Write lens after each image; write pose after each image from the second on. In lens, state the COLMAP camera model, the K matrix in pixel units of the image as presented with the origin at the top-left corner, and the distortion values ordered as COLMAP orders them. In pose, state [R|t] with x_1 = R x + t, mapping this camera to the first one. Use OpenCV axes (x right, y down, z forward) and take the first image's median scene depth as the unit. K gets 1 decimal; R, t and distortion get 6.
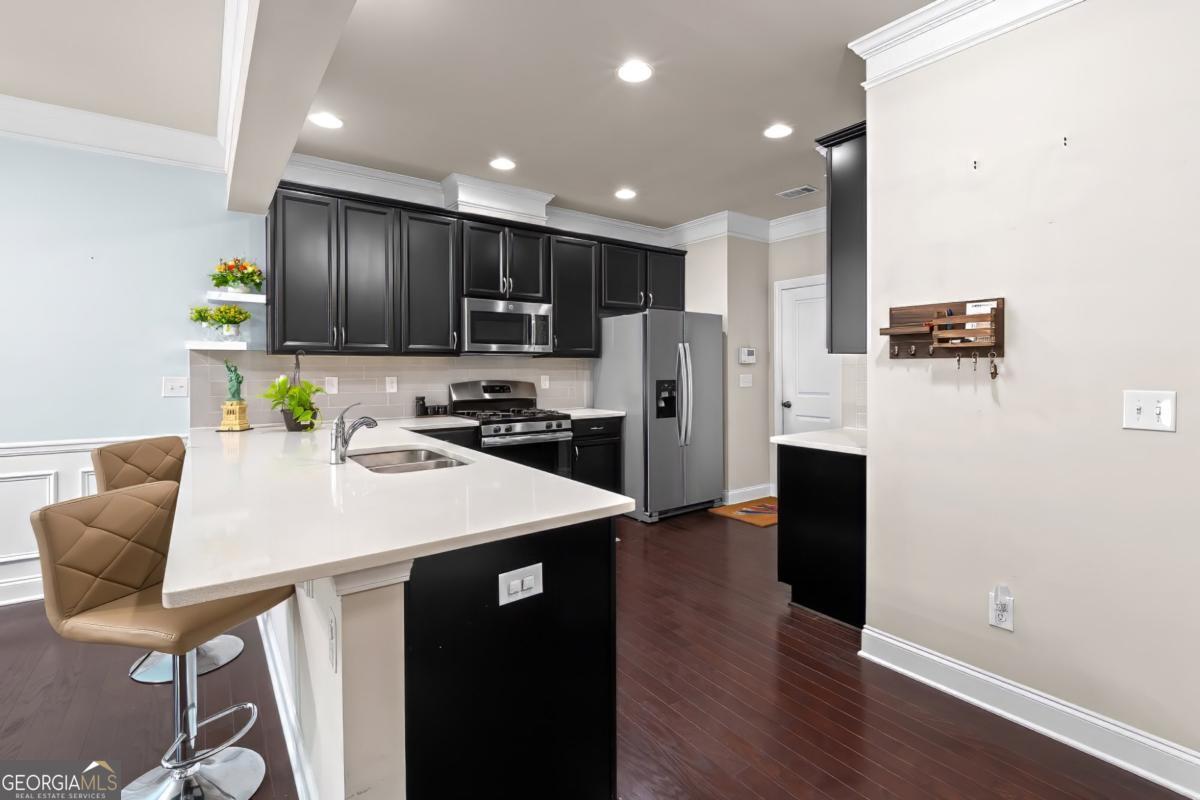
lens RADIAL K [[538.8, 0, 615.6], [0, 538.8, 373.2], [0, 0, 1]] dist [-0.004086, 0.000074]
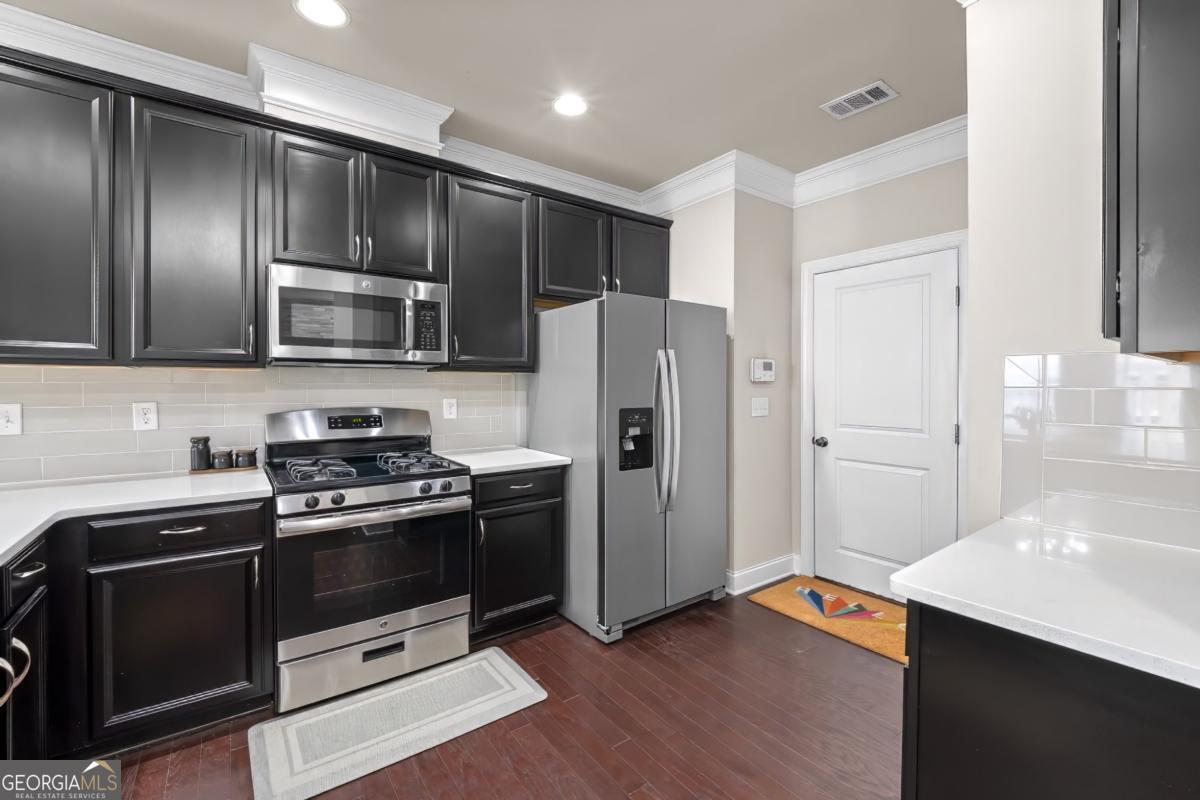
lens RADIAL K [[514.8, 0, 602.8], [0, 514.8, 382.8], [0, 0, 1]] dist [0.001155, -0.002655]
pose [[0.999630, 0.006405, -0.026426, 0.080506], [-0.006669, 0.999929, -0.009915, -0.011957], [0.026360, 0.010087, 0.999602, 0.460888]]
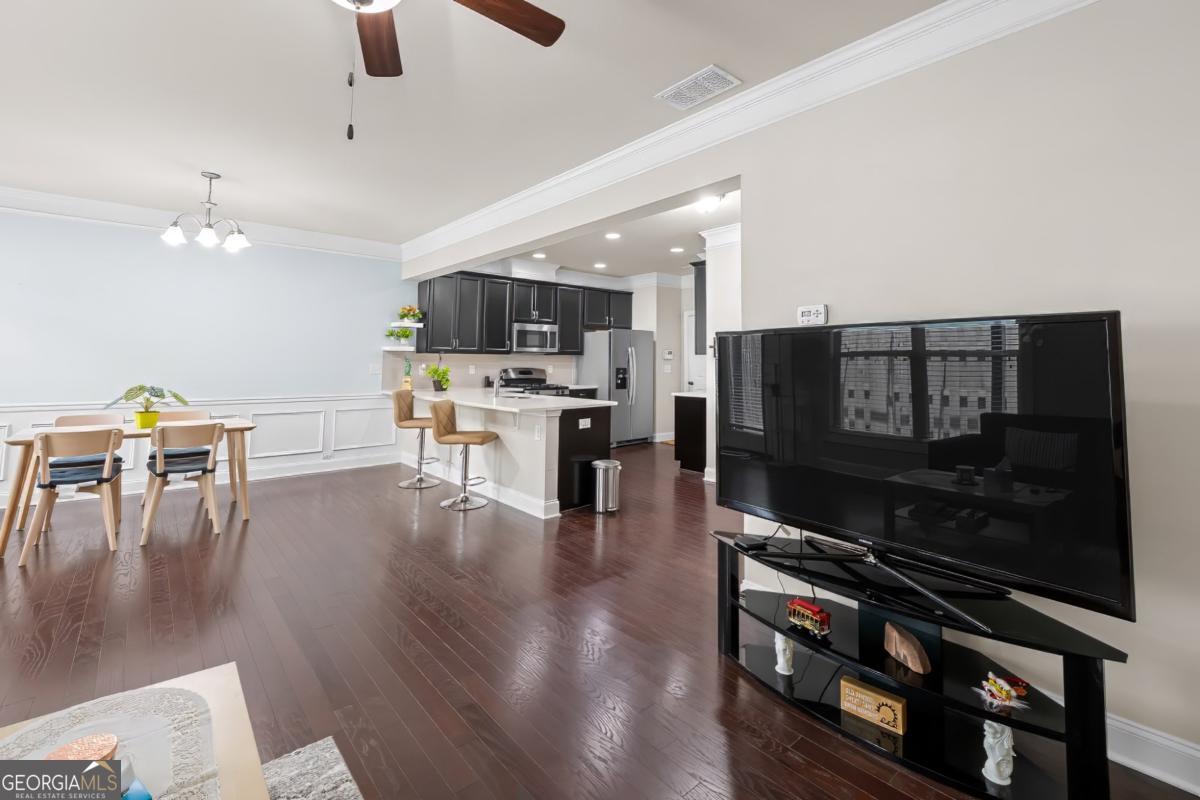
lens RADIAL K [[514.8, 0, 606.9], [0, 514.8, 359.2], [0, 0, 1]] dist [0.001155, -0.002655]
pose [[0.996656, 0.004690, 0.081583, -0.104077], [-0.003314, 0.999850, -0.017001, 0.014188], [-0.081651, 0.016673, 0.996522, -0.779308]]
